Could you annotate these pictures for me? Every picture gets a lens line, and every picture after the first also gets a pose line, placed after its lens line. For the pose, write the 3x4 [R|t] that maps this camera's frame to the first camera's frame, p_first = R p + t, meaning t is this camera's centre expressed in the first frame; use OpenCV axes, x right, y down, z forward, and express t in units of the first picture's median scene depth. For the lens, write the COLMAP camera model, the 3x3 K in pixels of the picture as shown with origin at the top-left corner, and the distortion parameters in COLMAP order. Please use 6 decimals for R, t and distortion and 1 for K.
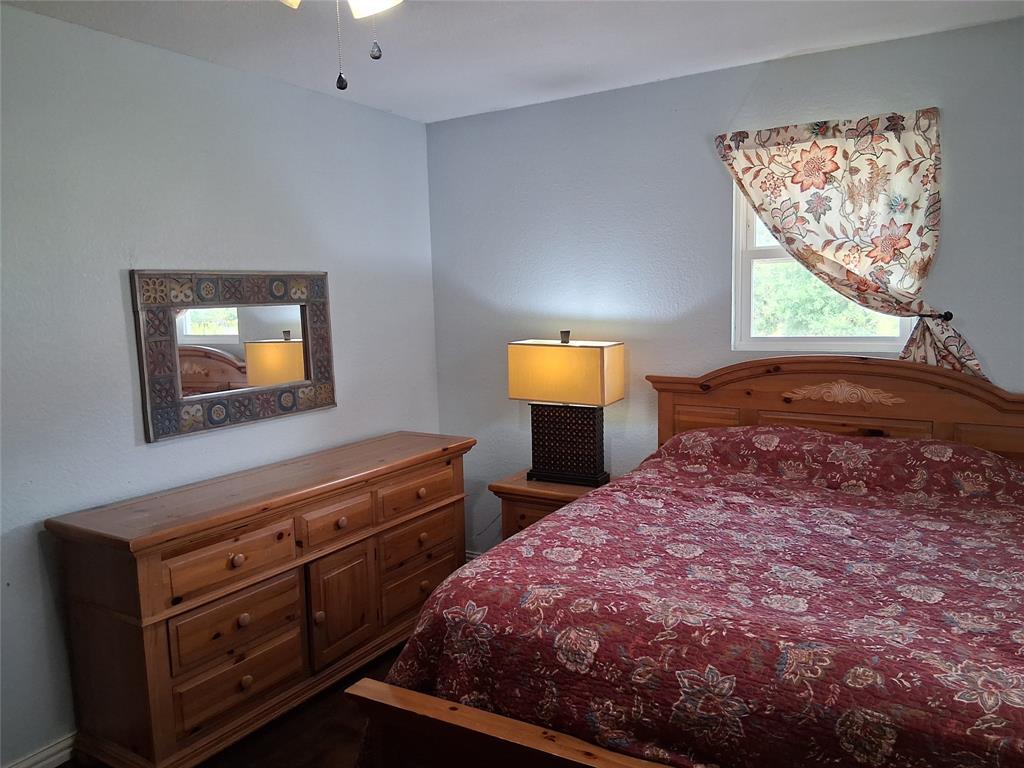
lens RADIAL K [[774.8, 0, 489.1], [0, 774.8, 387.3], [0, 0, 1]] dist [0.084688, -0.142648]
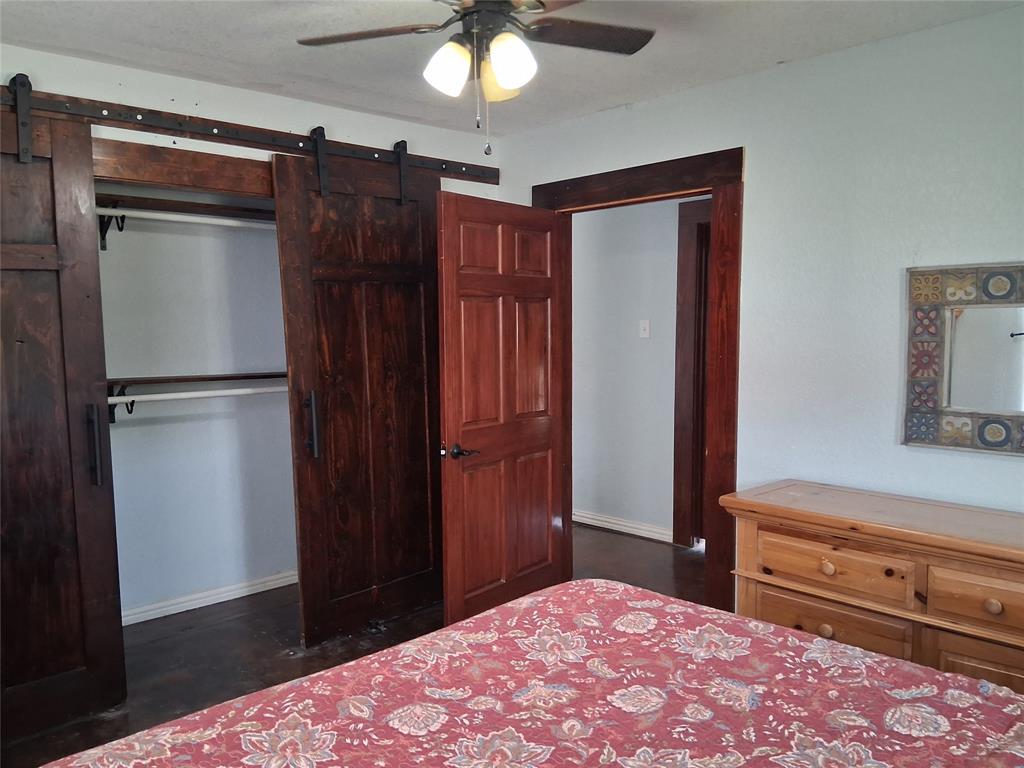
lens RADIAL K [[774.8, 0, 489.1], [0, 774.8, 387.3], [0, 0, 1]] dist [0.084688, -0.142648]
pose [[-0.253181, 0.114498, -0.960619, 0.696890], [-0.093507, 0.985426, 0.142100, -0.099548], [0.962889, 0.125802, -0.238785, 0.803006]]
